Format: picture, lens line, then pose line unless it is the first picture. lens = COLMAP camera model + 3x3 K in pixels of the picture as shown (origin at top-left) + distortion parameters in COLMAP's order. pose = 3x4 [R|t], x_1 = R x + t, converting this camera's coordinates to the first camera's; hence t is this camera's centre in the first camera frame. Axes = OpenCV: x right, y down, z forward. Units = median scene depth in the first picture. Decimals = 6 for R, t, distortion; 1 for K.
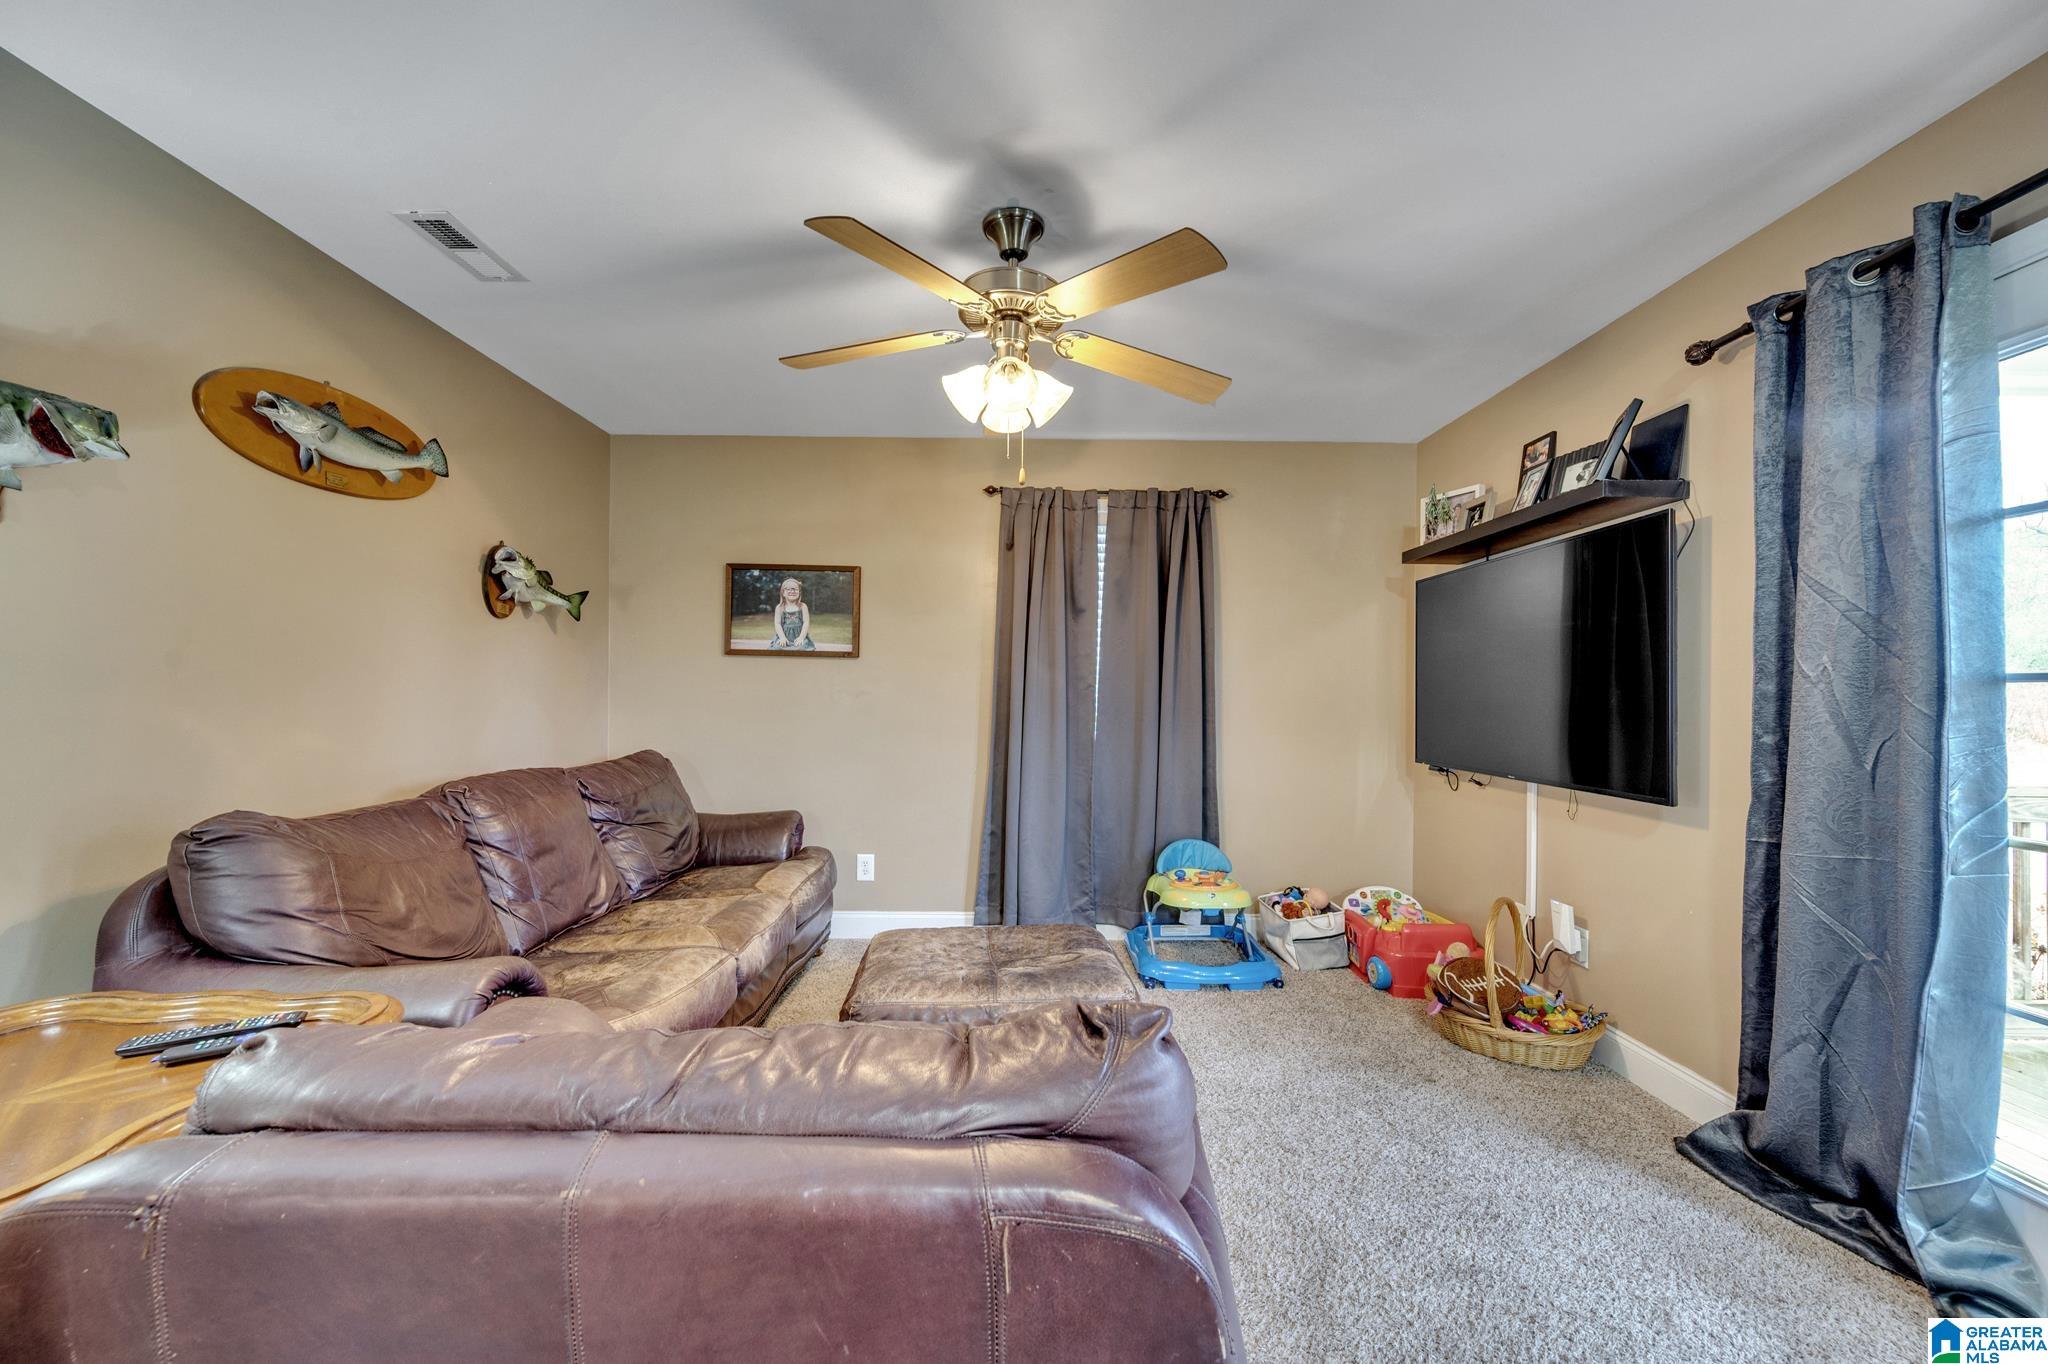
lens RADIAL K [[805.5, 0, 1023.1], [0, 805.5, 691.2], [0, 0, 1]] dist [-0.000684, -0.000443]
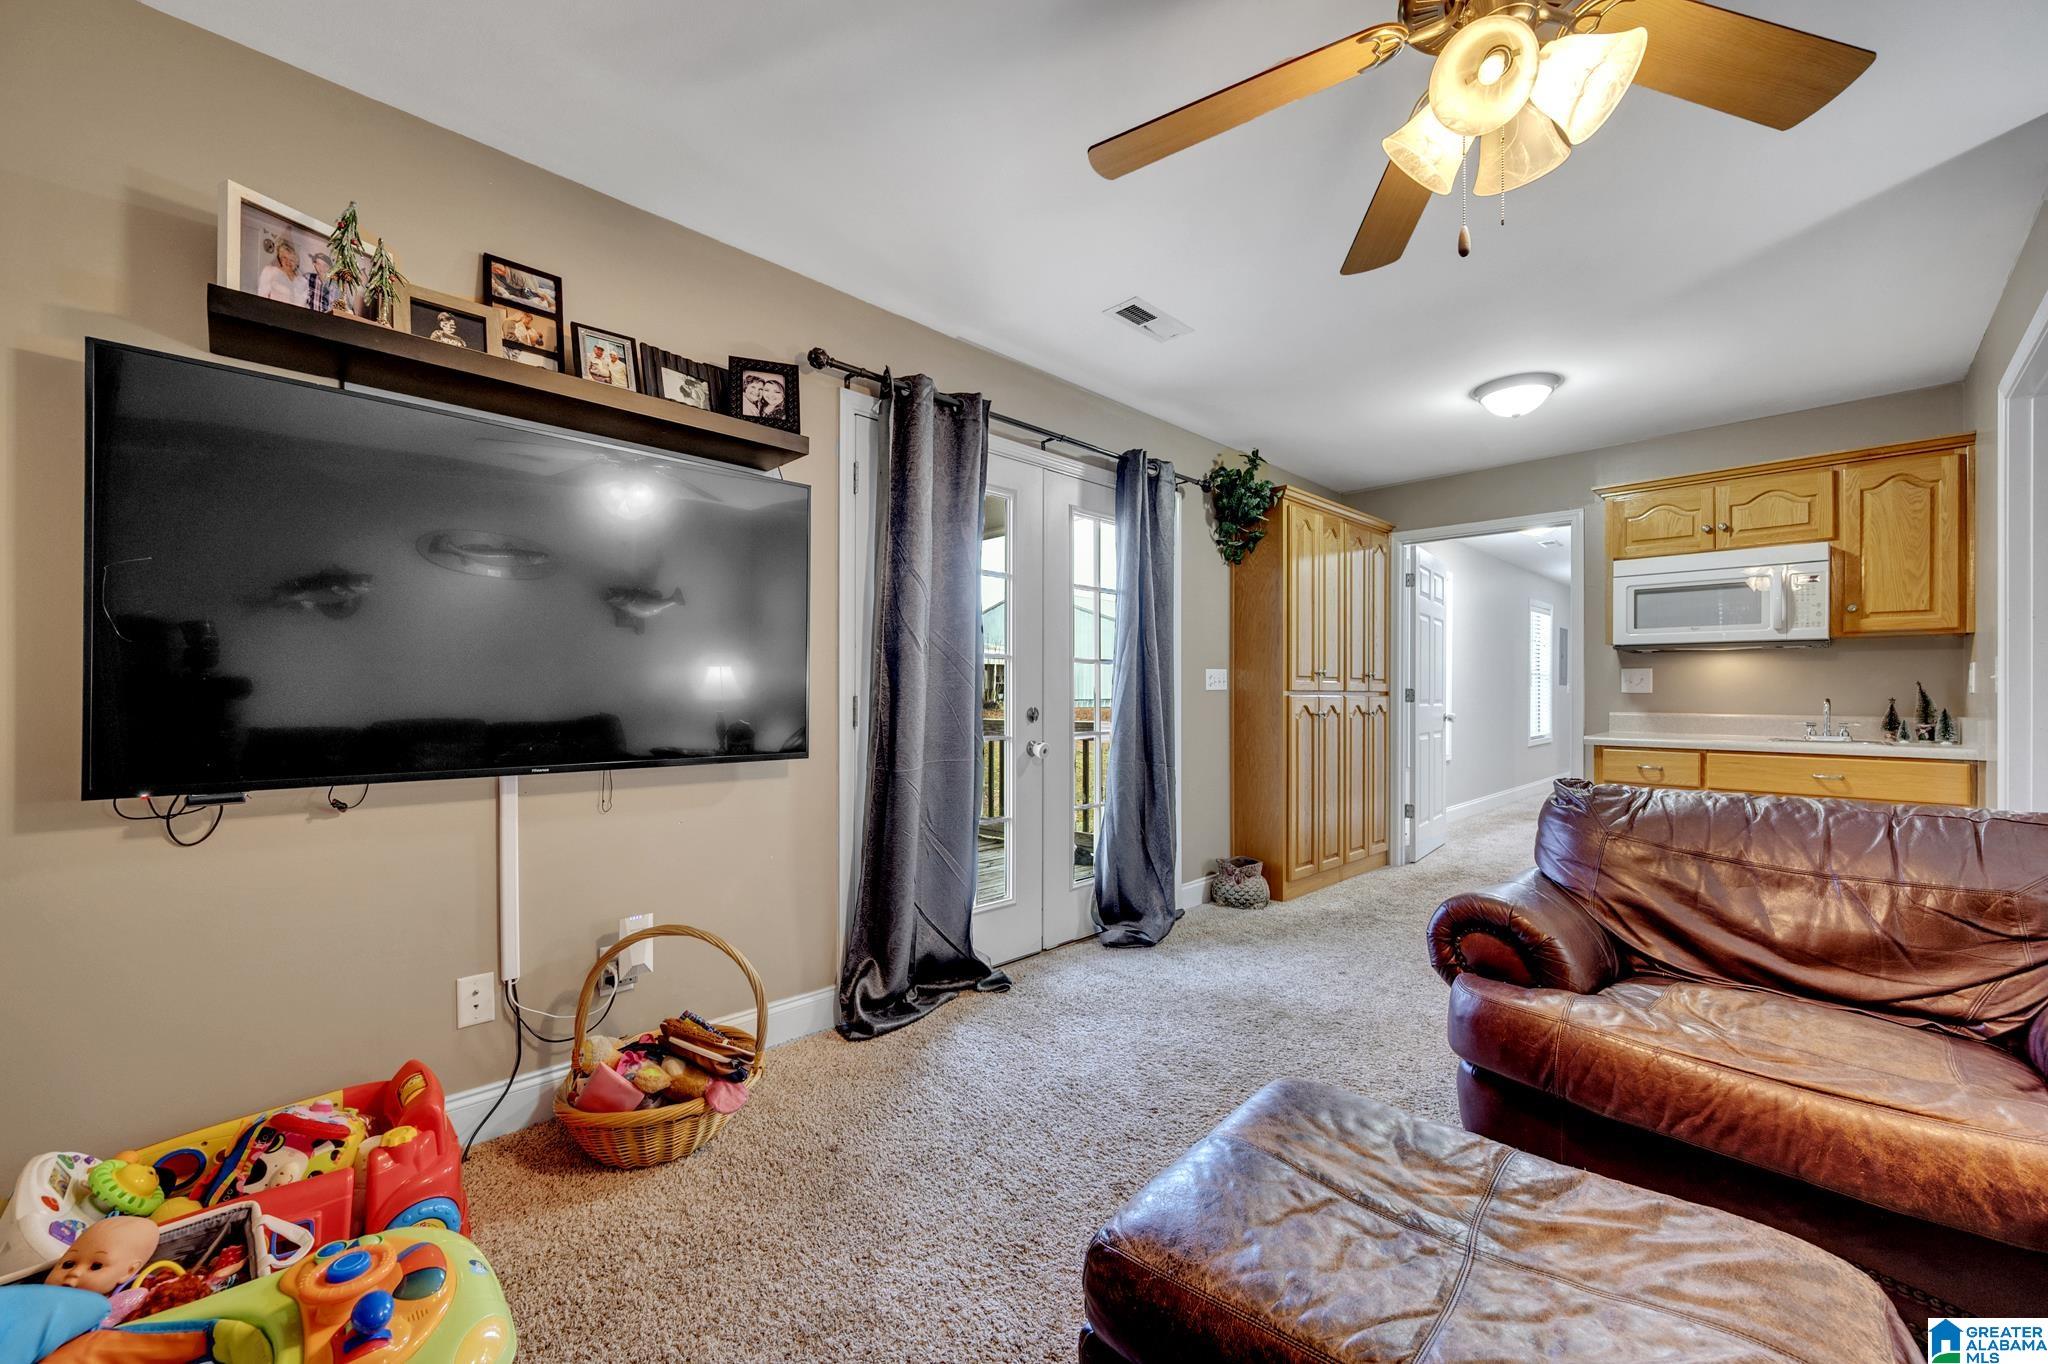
lens RADIAL K [[805.5, 0, 1023.1], [0, 805.5, 691.2], [0, 0, 1]] dist [-0.000684, -0.000443]
pose [[-0.684970, -0.004375, 0.728558, -0.139128], [-0.006379, 0.999980, 0.000007, 0.039842], [-0.728544, -0.004643, -0.684984, 1.137424]]
